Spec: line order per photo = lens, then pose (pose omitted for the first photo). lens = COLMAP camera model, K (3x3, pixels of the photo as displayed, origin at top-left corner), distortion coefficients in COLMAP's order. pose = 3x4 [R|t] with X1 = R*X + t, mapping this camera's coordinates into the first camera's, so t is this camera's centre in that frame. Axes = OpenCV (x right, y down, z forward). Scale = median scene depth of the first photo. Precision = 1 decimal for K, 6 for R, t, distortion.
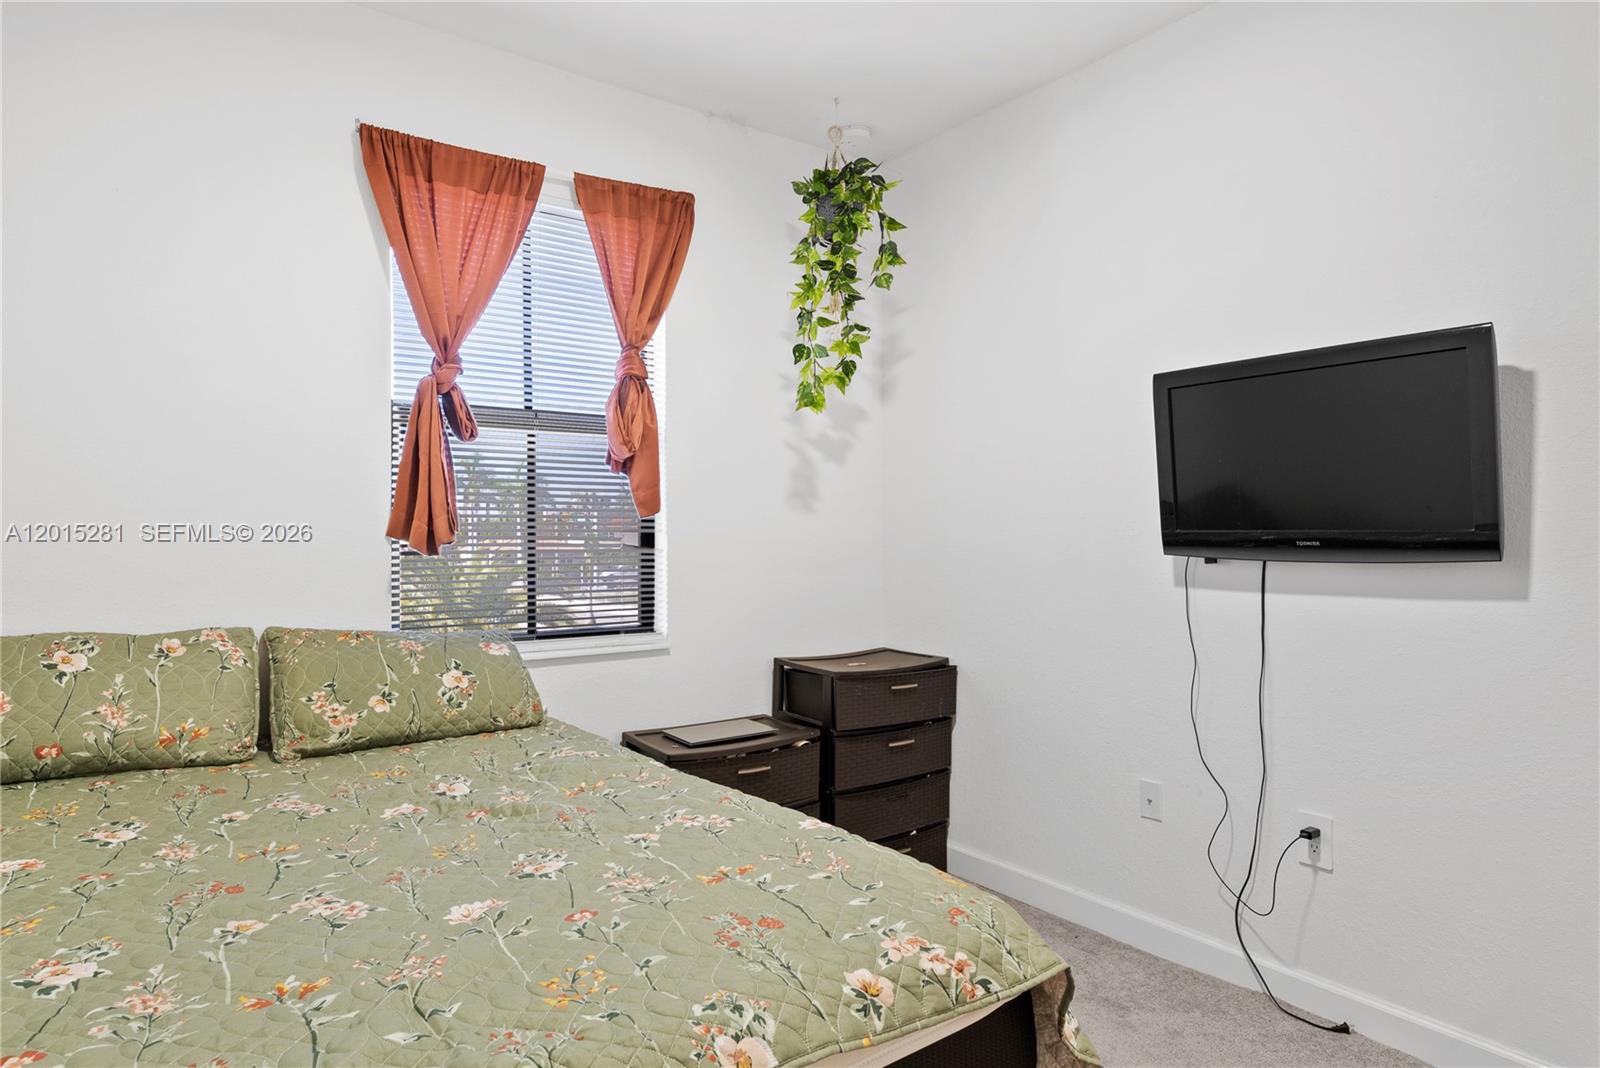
lens RADIAL K [[932.4, 0, 922.4], [0, 932.4, 547.1], [0, 0, 1]] dist [0.003119, 0.000630]
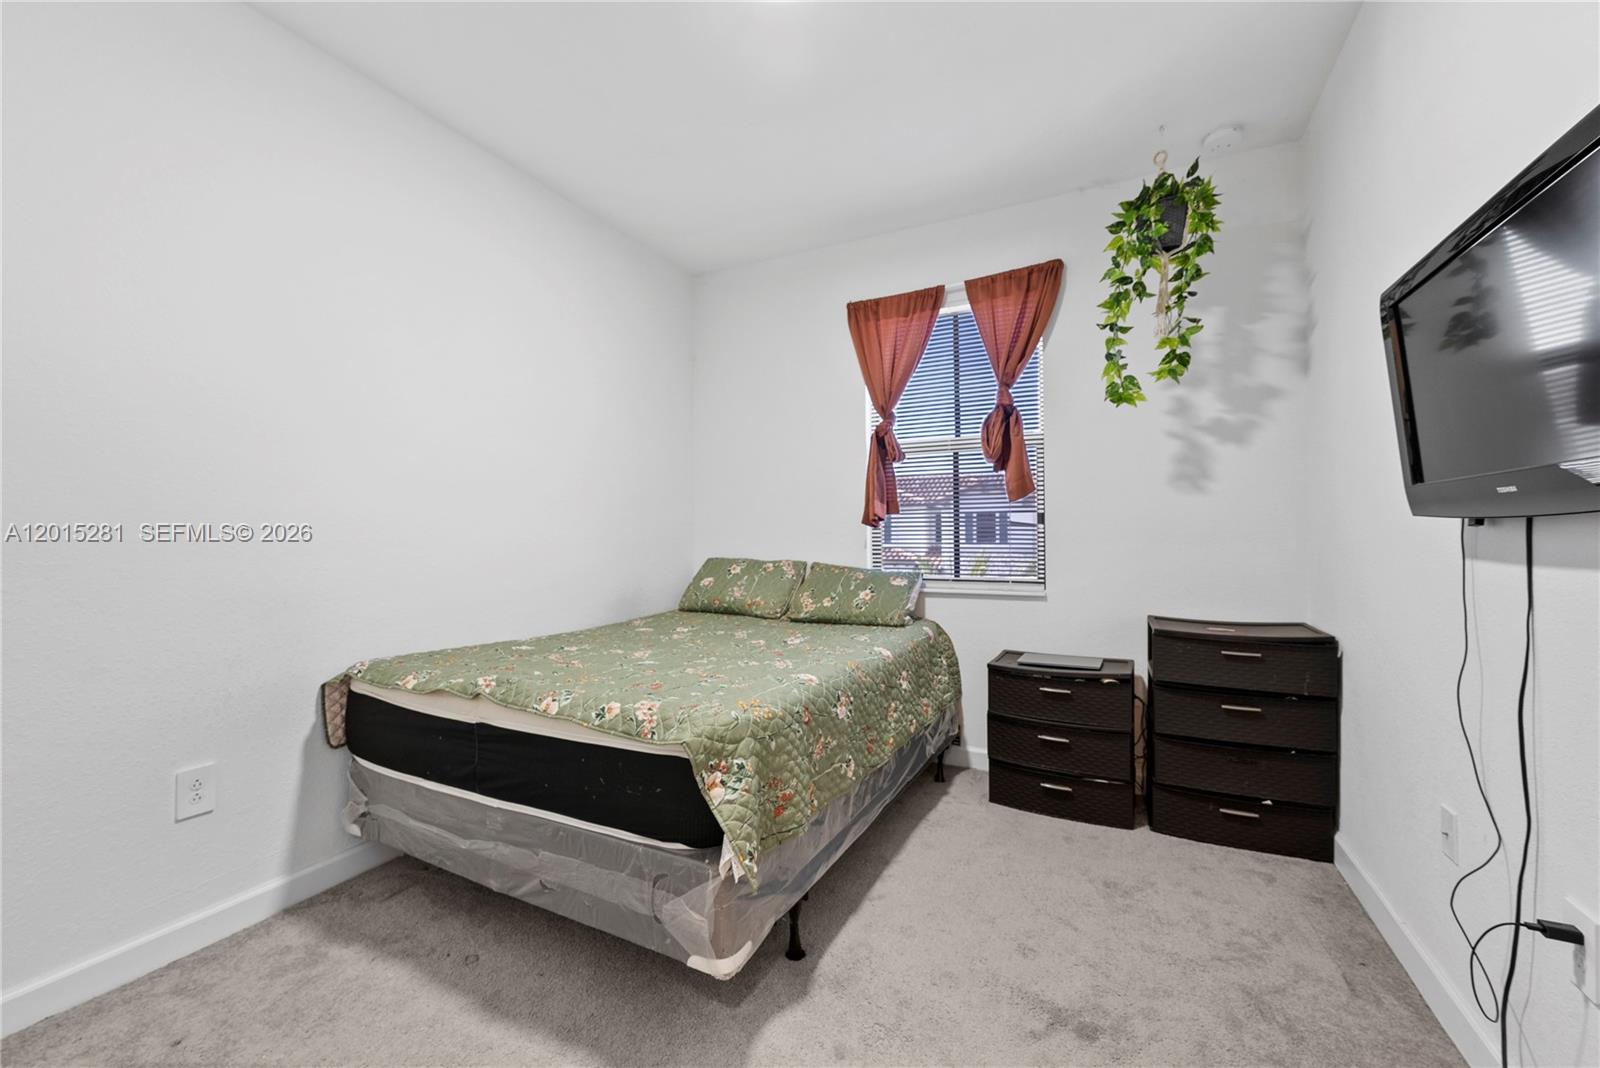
lens RADIAL K [[698.3, 0, 796.0], [0, 698.3, 543.6], [0, 0, 1]] dist [0.001675, -0.000005]
pose [[0.404283, 0.006150, -0.914613, 0.619681], [-0.005759, 0.999975, 0.004179, 0.033901], [0.914616, 0.003578, 0.404309, 0.294364]]
